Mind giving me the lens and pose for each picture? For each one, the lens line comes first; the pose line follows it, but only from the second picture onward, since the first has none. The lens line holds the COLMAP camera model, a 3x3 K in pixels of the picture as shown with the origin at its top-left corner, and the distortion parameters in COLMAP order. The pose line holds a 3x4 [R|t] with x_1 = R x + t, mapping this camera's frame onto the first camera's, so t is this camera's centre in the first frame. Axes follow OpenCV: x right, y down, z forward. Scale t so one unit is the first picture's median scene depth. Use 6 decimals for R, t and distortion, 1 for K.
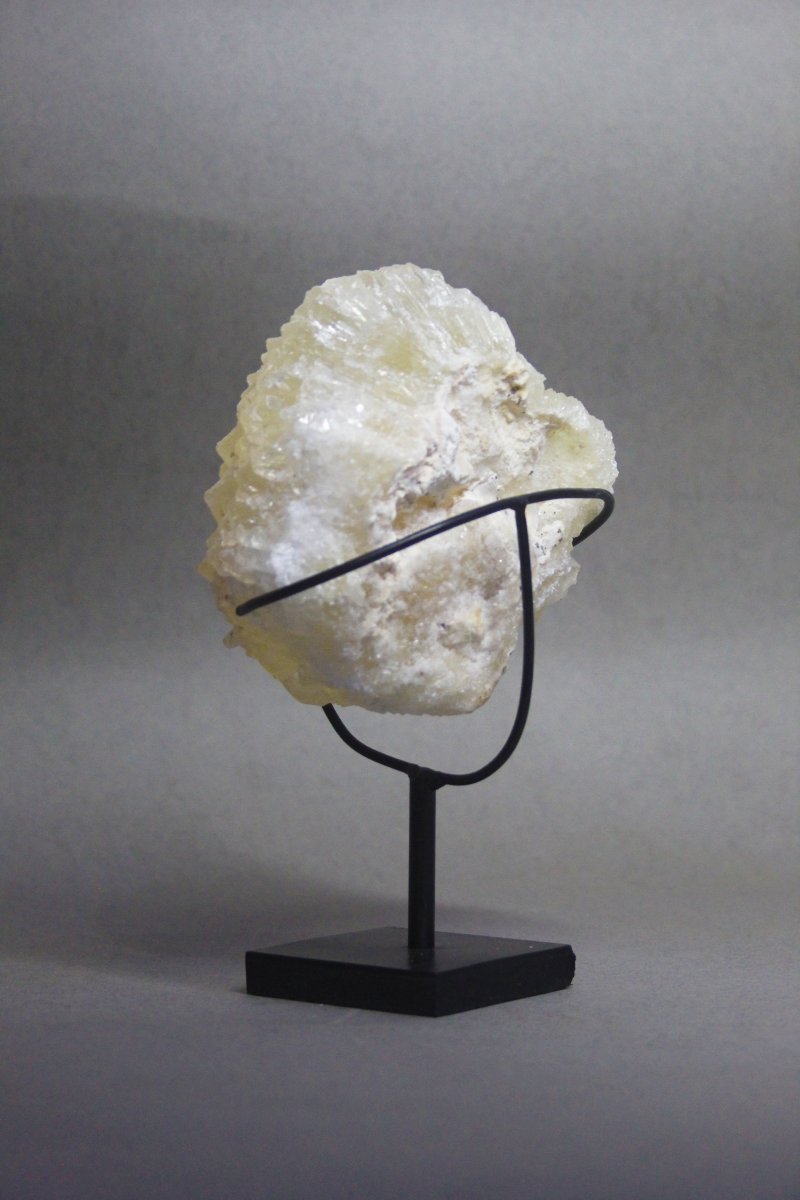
lens RADIAL K [[2705.7, 0, 389.7], [0, 2705.7, 584.0], [0, 0, 1]] dist [0.293971, 0.000000]
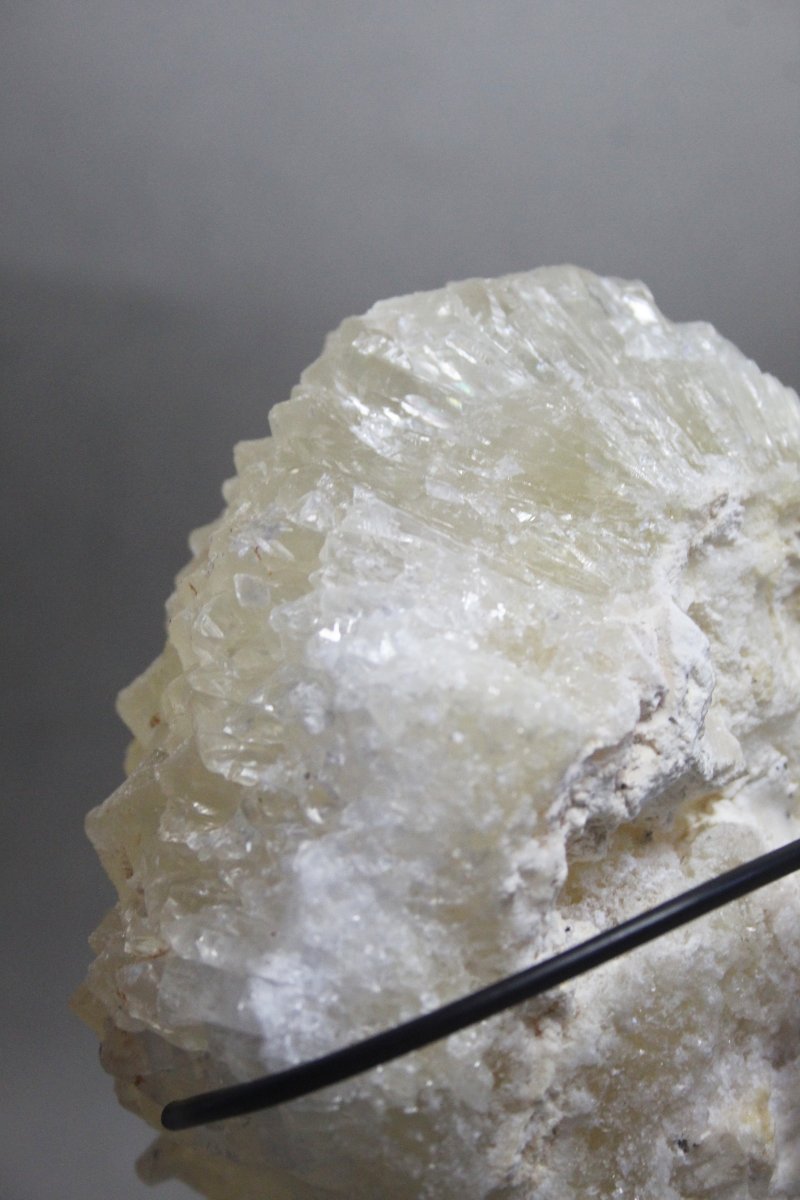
lens RADIAL K [[3036.4, 0, 396.6], [0, 3036.4, 601.8], [0, 0, 1]] dist [0.217852, 0.000000]
pose [[0.999895, -0.013476, 0.005245, -0.024050], [0.013832, 0.997088, -0.074991, -0.031576], [-0.004219, 0.075056, 0.997170, 0.553787]]
